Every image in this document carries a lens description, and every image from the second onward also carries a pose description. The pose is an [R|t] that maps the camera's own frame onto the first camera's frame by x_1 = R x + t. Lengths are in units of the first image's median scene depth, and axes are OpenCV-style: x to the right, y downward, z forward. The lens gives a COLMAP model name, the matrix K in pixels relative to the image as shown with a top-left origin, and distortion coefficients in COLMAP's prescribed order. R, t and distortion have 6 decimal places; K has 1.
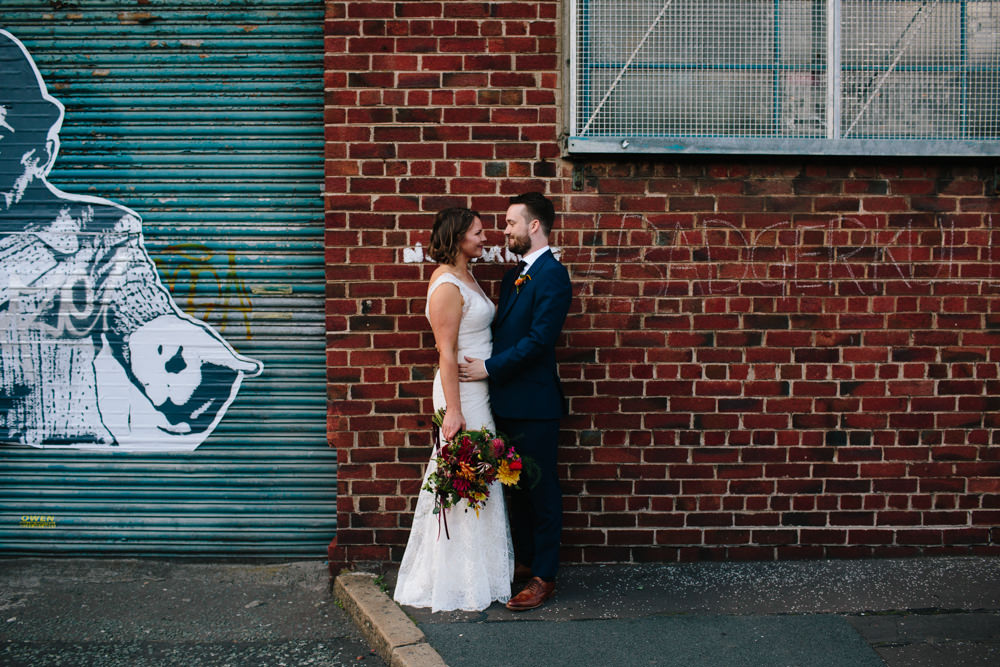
lens RADIAL K [[983.5, 0, 502.0], [0, 983.5, 316.5], [0, 0, 1]] dist [-0.098229, 0.131892]
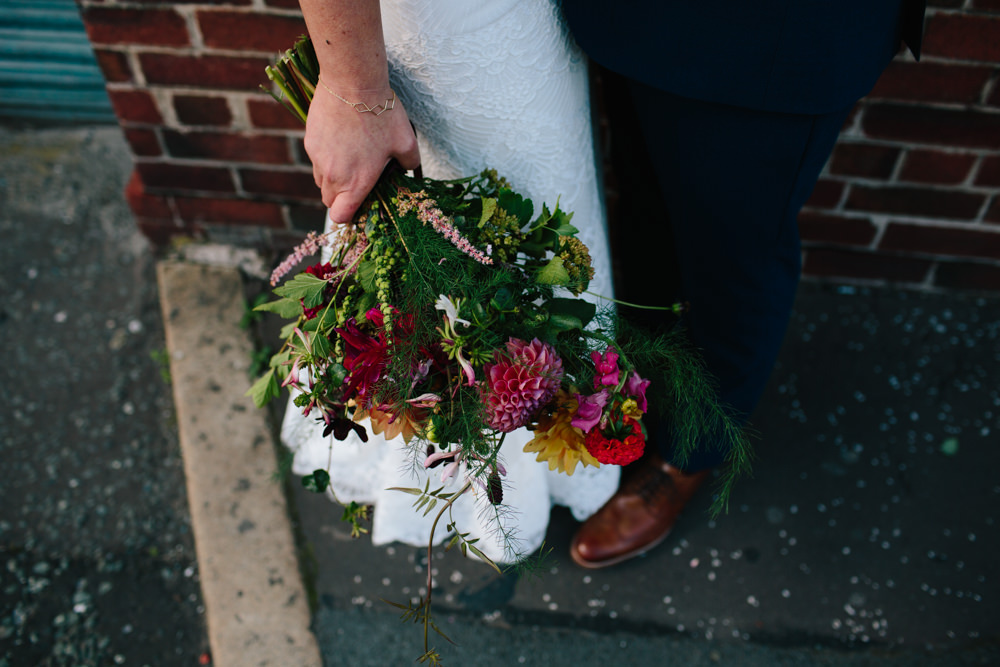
lens RADIAL K [[983.5, 0, 502.0], [0, 983.5, 316.5], [0, 0, 1]] dist [-0.098229, 0.131892]
pose [[0.994720, 0.081468, -0.062412, -0.004714], [-0.003851, 0.637341, 0.770572, -0.024559], [0.102555, -0.766263, 0.634290, 0.741842]]
